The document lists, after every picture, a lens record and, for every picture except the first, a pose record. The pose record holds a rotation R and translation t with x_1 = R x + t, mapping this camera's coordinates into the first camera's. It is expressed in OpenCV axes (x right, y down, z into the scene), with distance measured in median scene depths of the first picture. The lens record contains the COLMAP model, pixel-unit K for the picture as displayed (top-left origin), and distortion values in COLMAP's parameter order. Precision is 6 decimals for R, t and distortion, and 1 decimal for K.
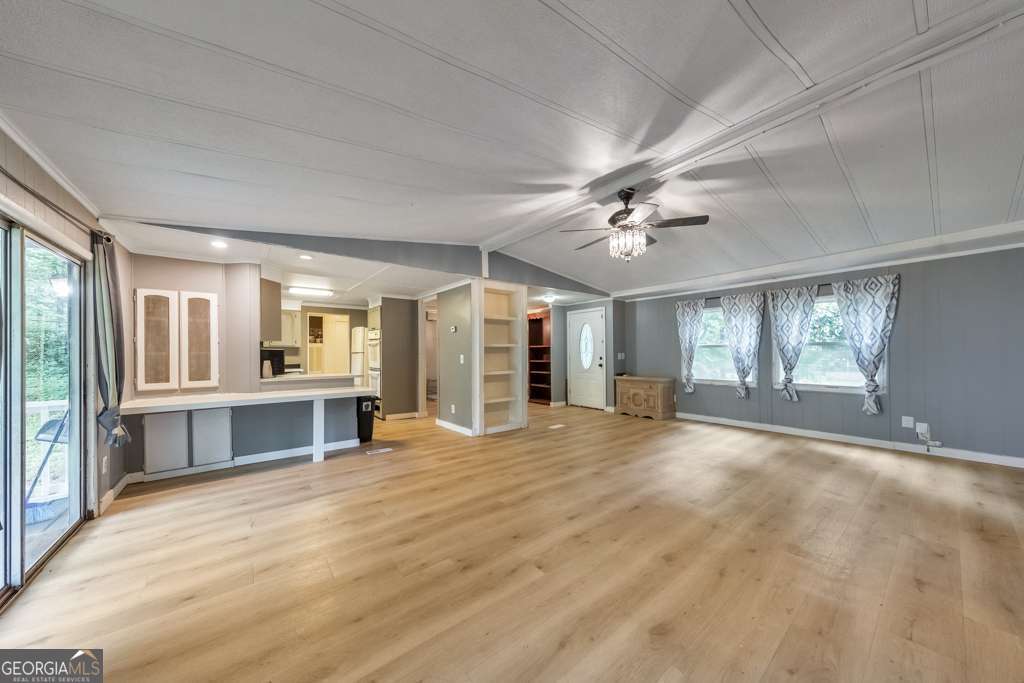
lens RADIAL K [[346.7, 0, 507.2], [0, 346.7, 349.7], [0, 0, 1]] dist [0.003062, 0.000188]
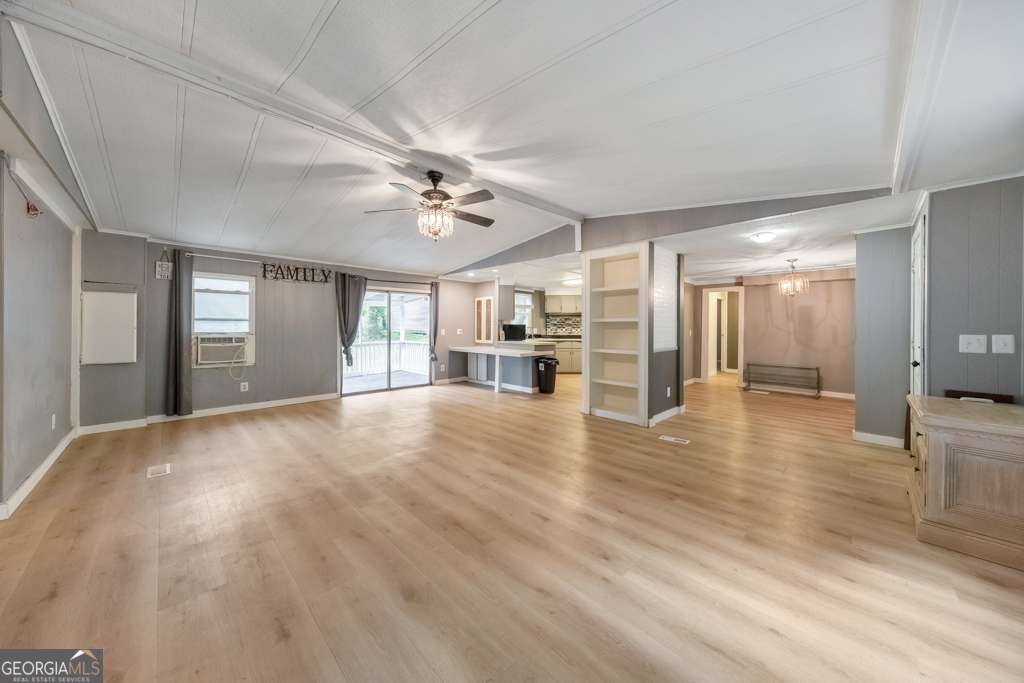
lens RADIAL K [[346.7, 0, 509.3], [0, 346.7, 326.9], [0, 0, 1]] dist [0.003062, 0.000188]
pose [[0.111289, 0.009103, -0.993746, 1.135317], [0.004153, 0.999945, 0.009624, -0.006650], [0.993779, -0.005198, 0.111245, 0.895517]]
